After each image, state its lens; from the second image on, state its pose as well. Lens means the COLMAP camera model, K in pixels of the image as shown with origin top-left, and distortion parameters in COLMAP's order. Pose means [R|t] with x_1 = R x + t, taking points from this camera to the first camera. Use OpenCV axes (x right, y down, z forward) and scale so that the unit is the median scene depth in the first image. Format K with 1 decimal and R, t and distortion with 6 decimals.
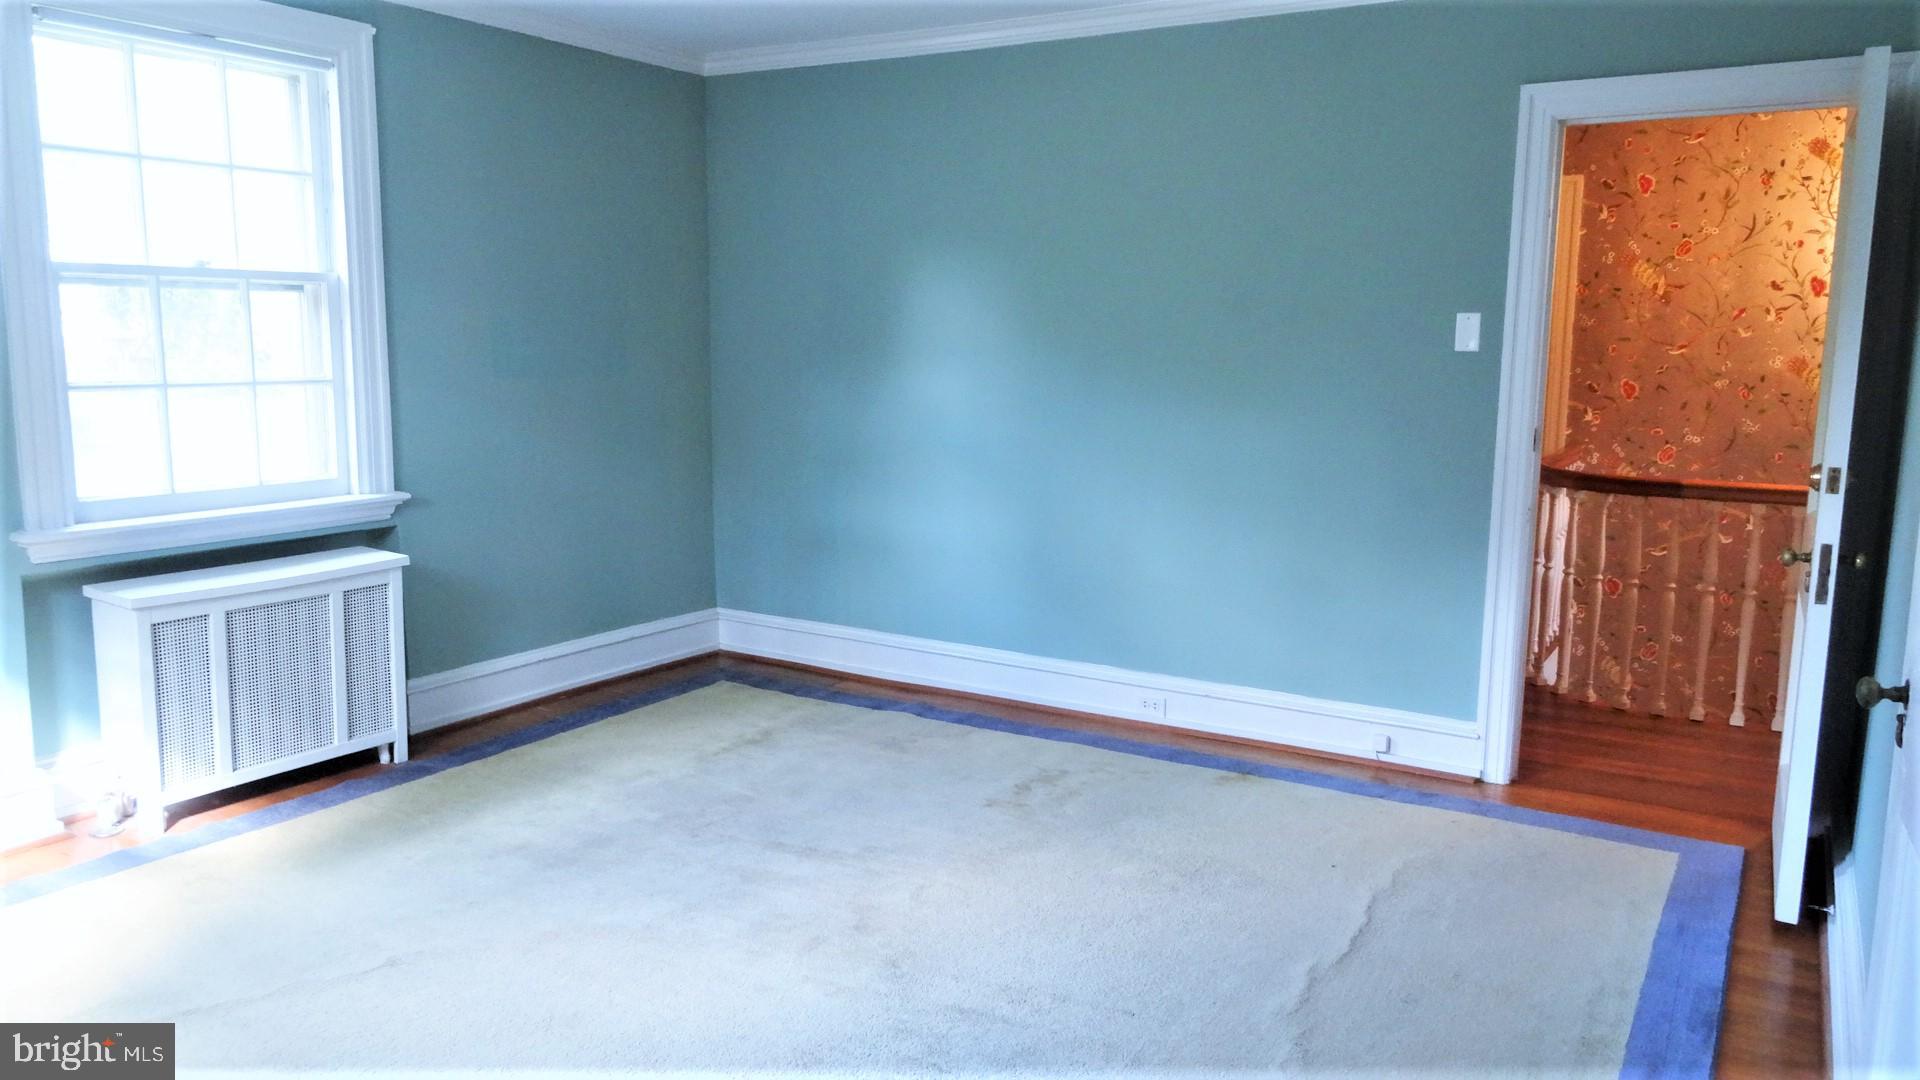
lens RADIAL K [[1376.2, 0, 960.0], [0, 1376.2, 540.0], [0, 0, 1]] dist [0.004049, -0.000815]
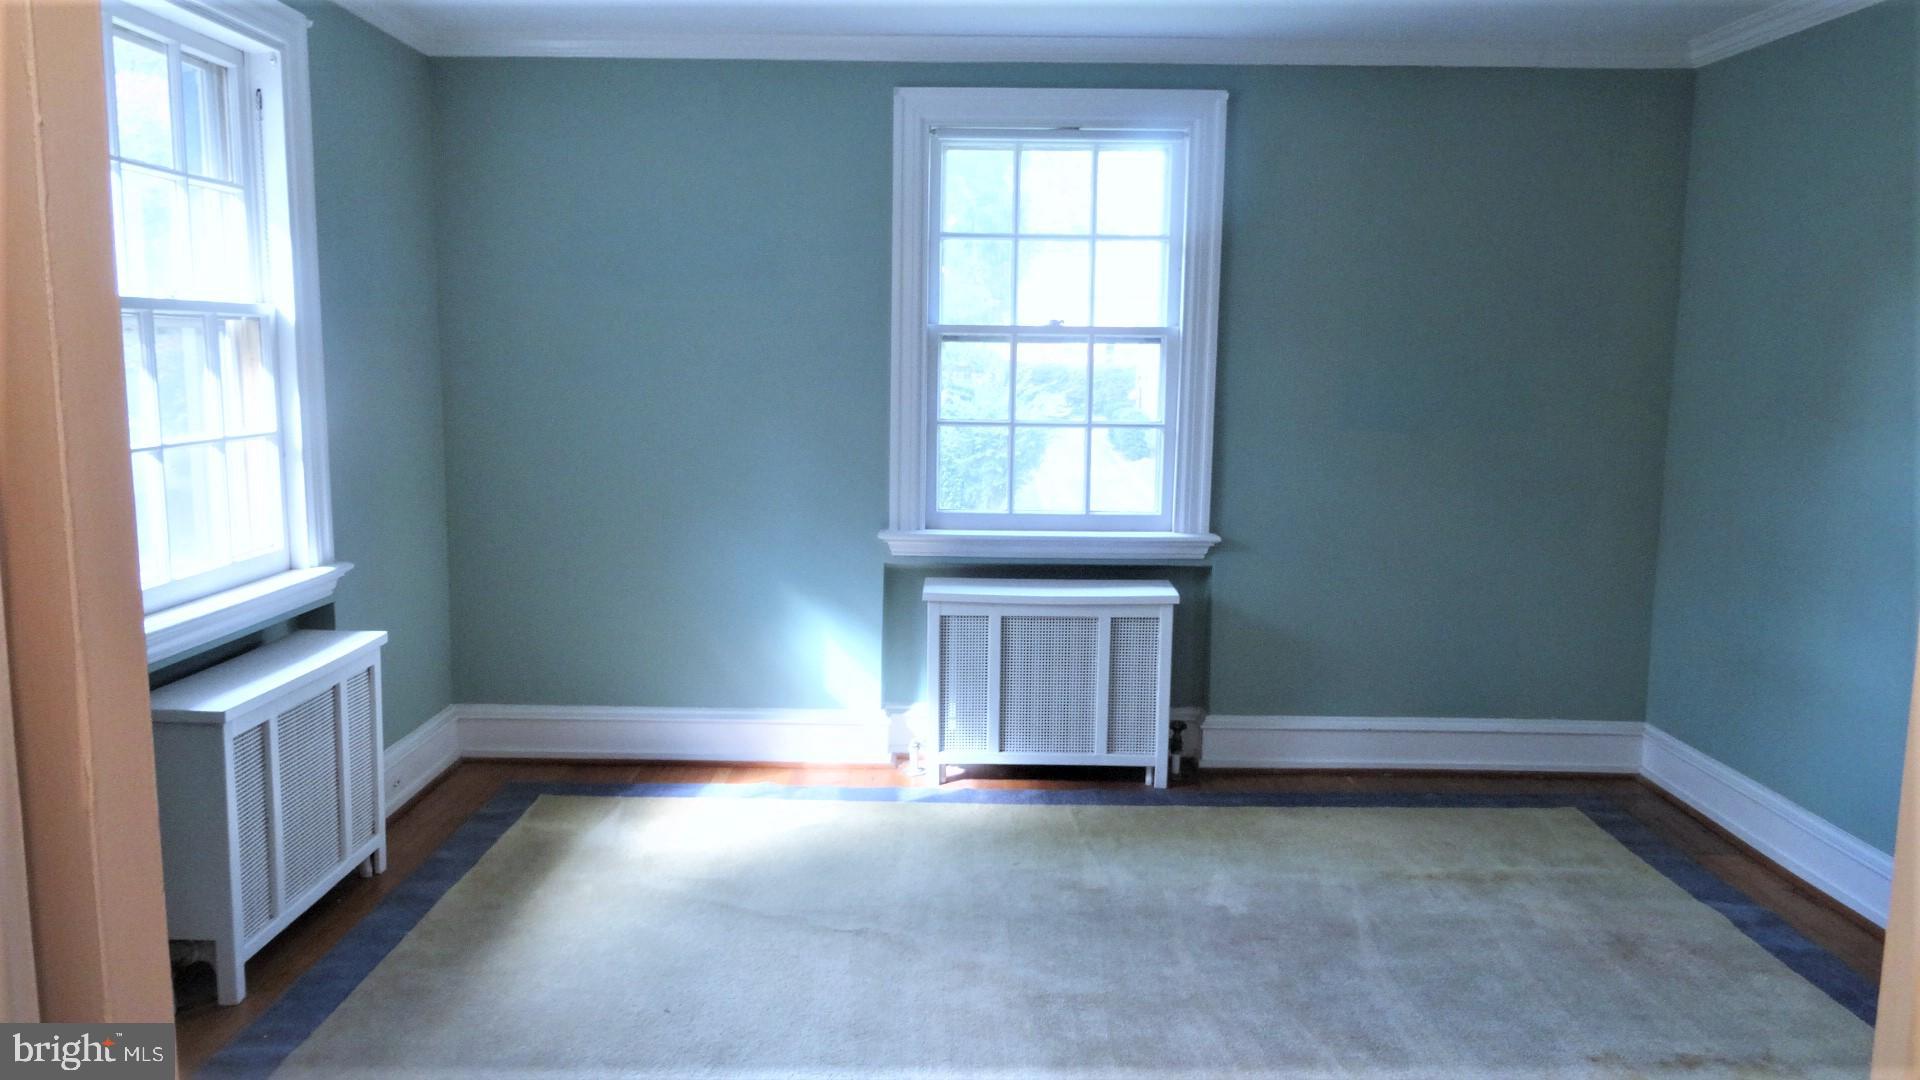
lens RADIAL K [[1390.9, 0, 960.0], [0, 1390.9, 540.0], [0, 0, 1]] dist [0.008314, 0.002950]
pose [[0.522585, 0.115112, -0.844781, 0.401273], [-0.133518, 0.989668, 0.052260, -0.063079], [0.842068, 0.085484, 0.532555, 0.292424]]
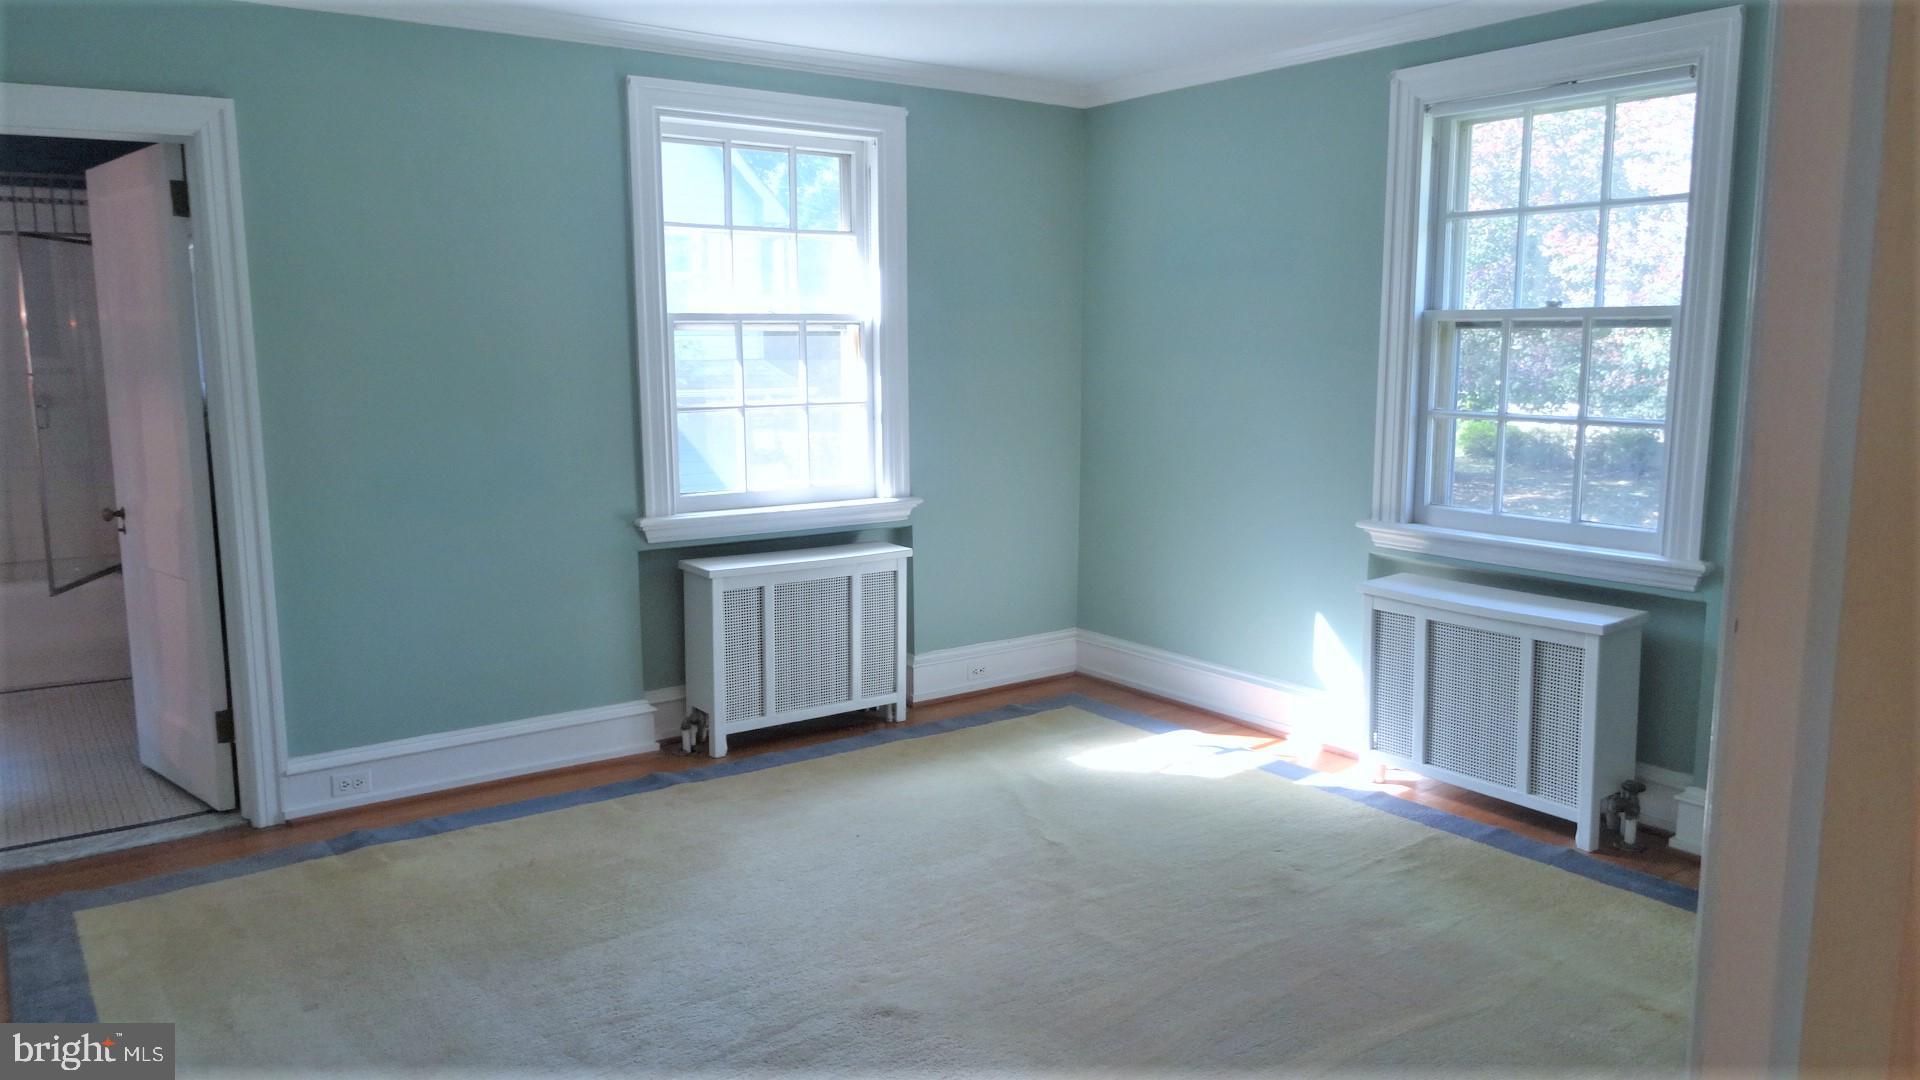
lens RADIAL K [[1376.2, 0, 960.0], [0, 1376.2, 540.0], [0, 0, 1]] dist [0.004049, -0.000815]
pose [[-0.383251, 0.126576, -0.914930, 0.554962], [-0.136188, 0.971995, 0.191518, -0.153965], [0.913549, 0.198002, -0.355280, 0.927471]]
